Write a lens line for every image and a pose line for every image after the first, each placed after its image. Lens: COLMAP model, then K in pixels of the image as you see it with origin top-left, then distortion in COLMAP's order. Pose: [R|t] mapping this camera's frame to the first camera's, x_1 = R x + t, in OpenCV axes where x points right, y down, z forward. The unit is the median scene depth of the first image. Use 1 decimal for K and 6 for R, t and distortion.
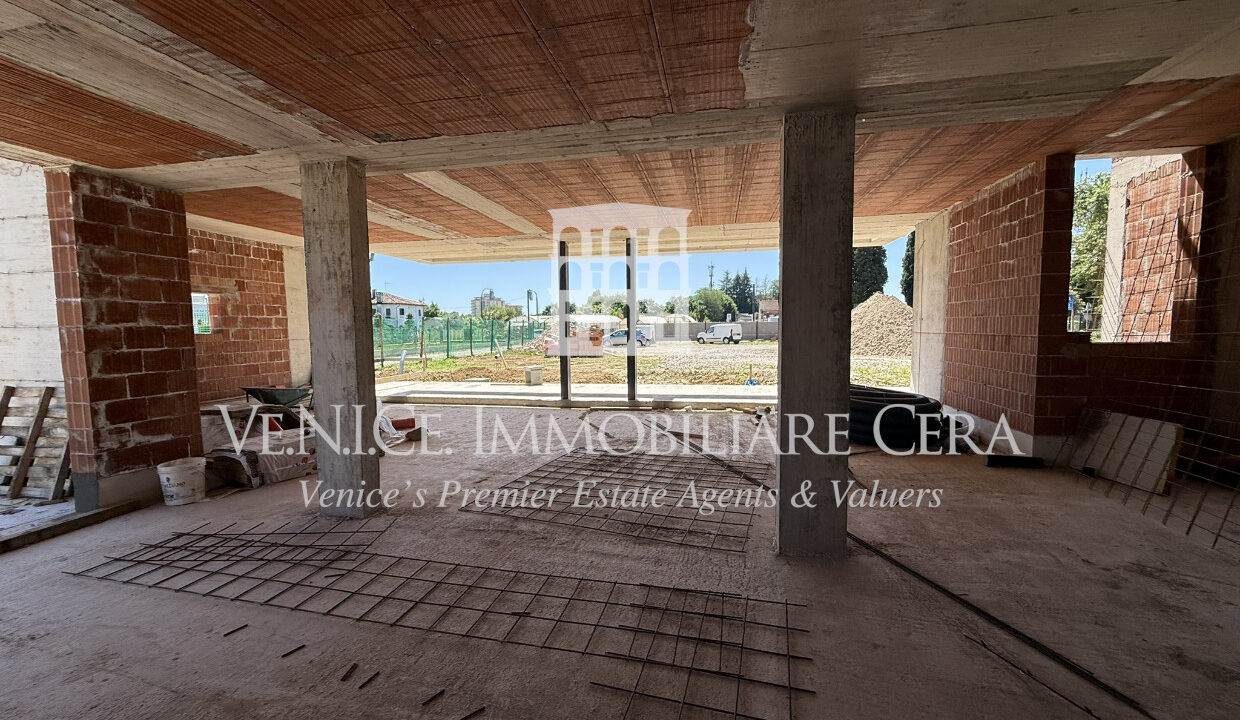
lens RADIAL K [[489.4, 0, 614.8], [0, 489.4, 362.1], [0, 0, 1]] dist [0.001053, 0.000463]
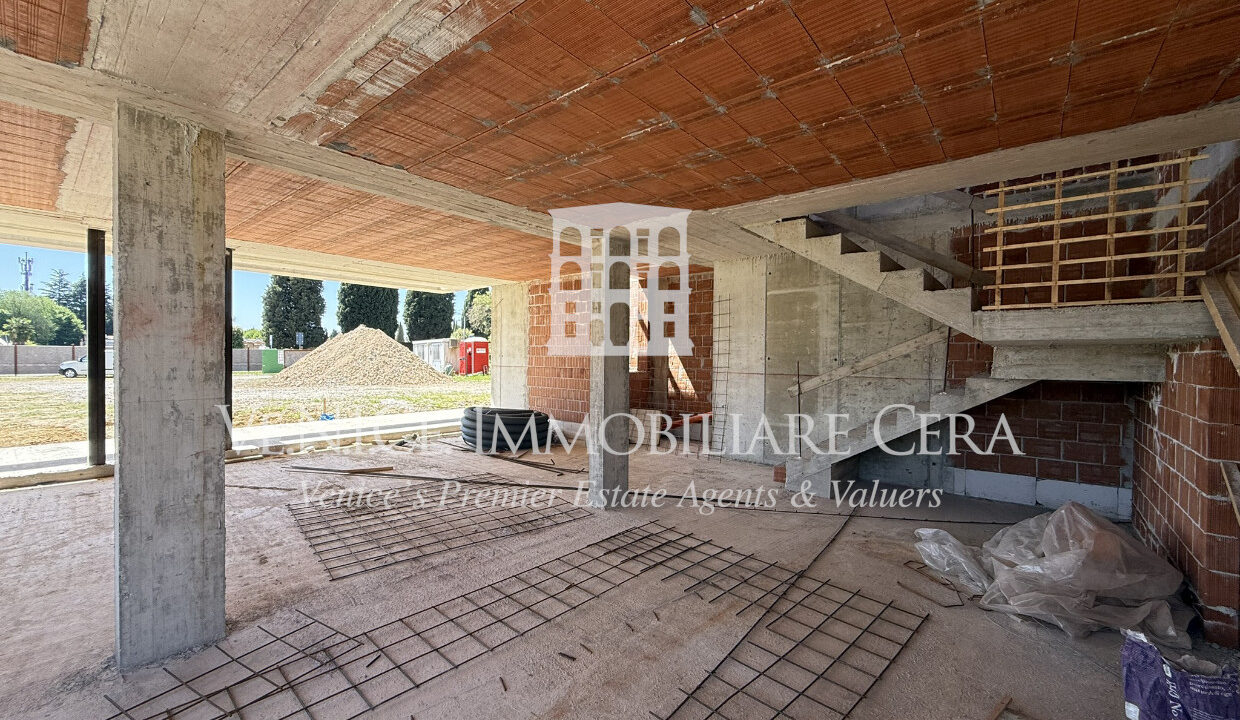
lens RADIAL K [[489.4, 0, 612.5], [0, 489.4, 362.0], [0, 0, 1]] dist [0.001053, 0.000463]
pose [[0.483101, 0.007060, 0.875536, -0.927727], [0.046188, 0.998370, -0.033536, -0.025385], [-0.874345, 0.056640, 0.481987, 0.170709]]
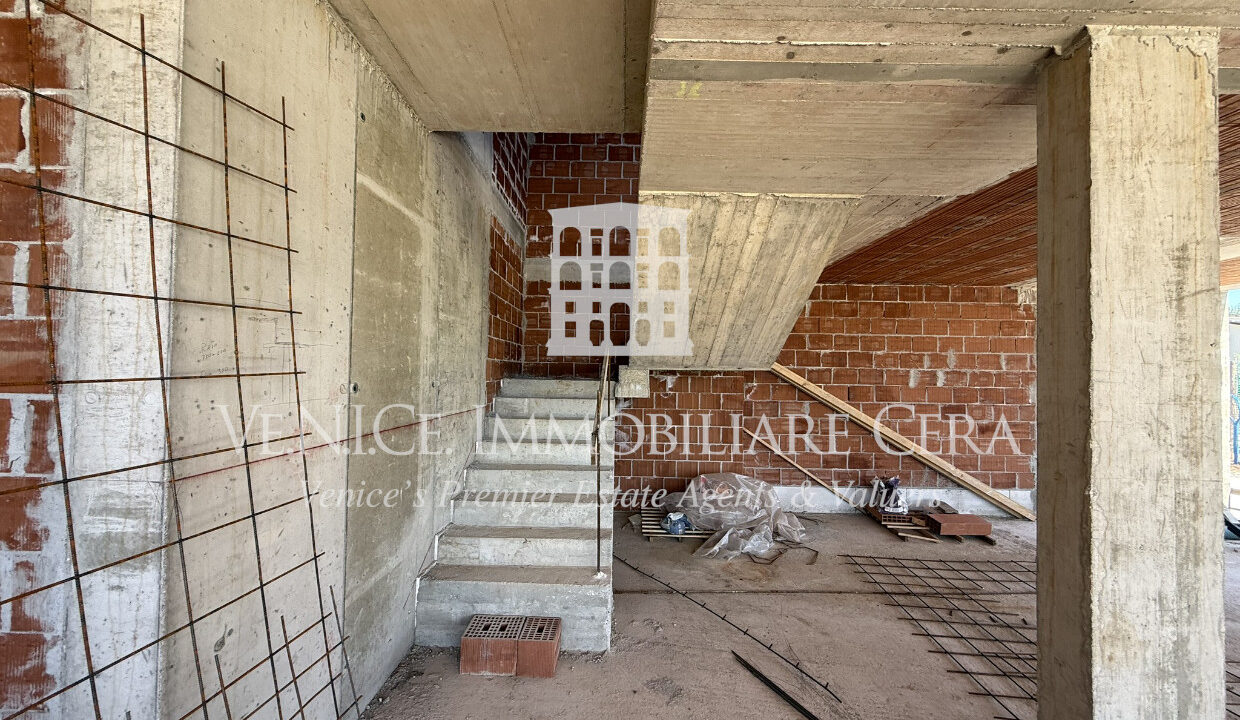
lens RADIAL K [[489.4, 0, 612.0], [0, 489.4, 363.8], [0, 0, 1]] dist [0.001053, 0.000463]
pose [[-0.981995, -0.008189, -0.188730, 0.937169], [-0.017753, 0.998639, 0.049040, -0.143018], [0.188072, 0.051508, -0.980804, 1.253447]]
